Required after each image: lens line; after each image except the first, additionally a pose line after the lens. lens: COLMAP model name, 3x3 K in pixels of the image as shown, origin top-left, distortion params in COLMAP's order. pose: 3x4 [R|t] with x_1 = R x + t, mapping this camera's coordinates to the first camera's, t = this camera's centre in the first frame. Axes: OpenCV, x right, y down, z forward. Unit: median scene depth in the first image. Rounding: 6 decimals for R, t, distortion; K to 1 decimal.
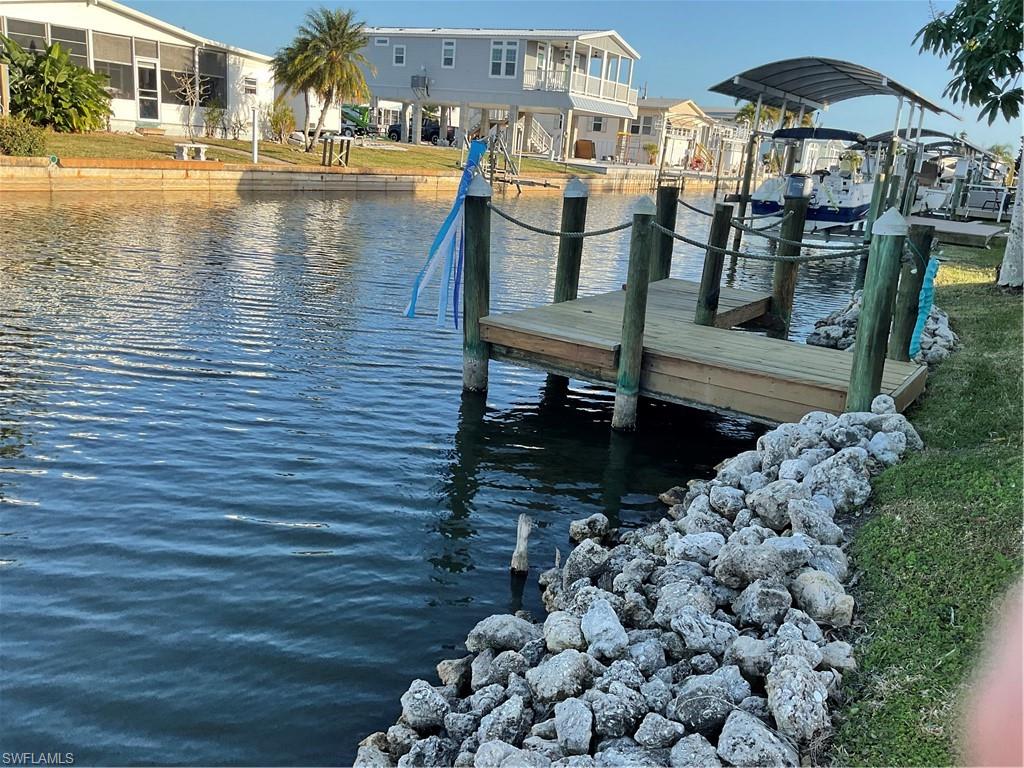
lens RADIAL K [[864.3, 0, 507.5], [0, 864.3, 383.9], [0, 0, 1]] dist [0.089535, -0.163116]
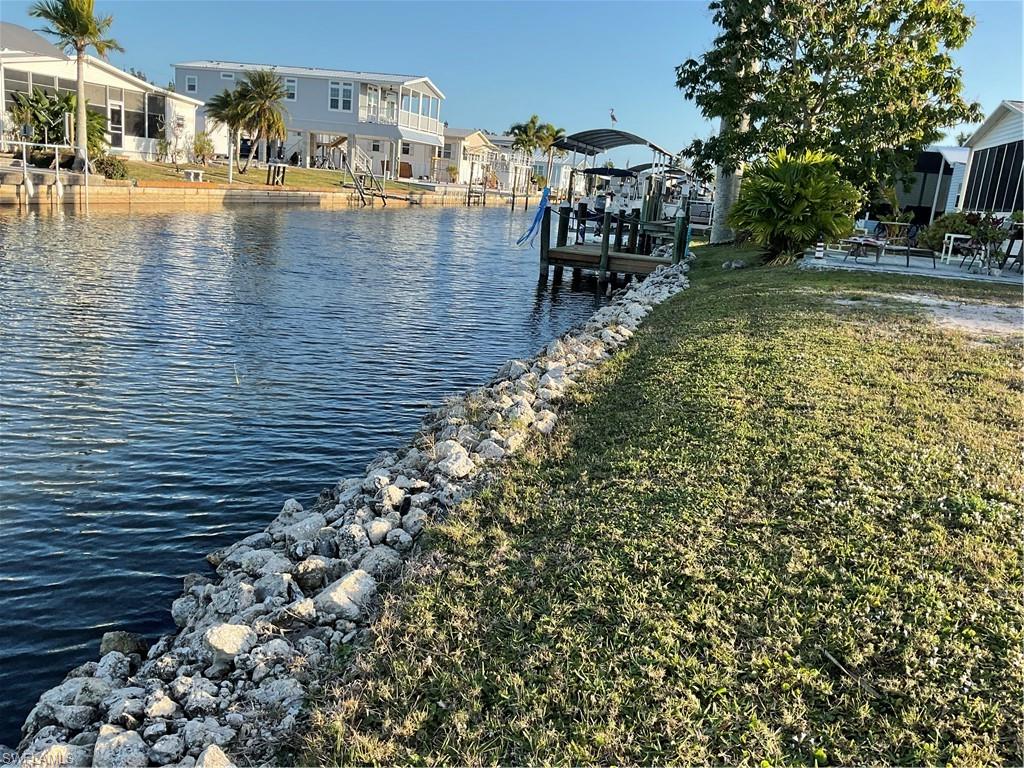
lens RADIAL K [[864.3, 0, 514.3], [0, 864.3, 383.0], [0, 0, 1]] dist [0.089535, -0.163116]
pose [[0.959295, -0.055142, 0.276969, -0.203300], [0.059436, 0.998207, -0.007125, 0.080960], [-0.276079, 0.023297, 0.960852, -0.362877]]
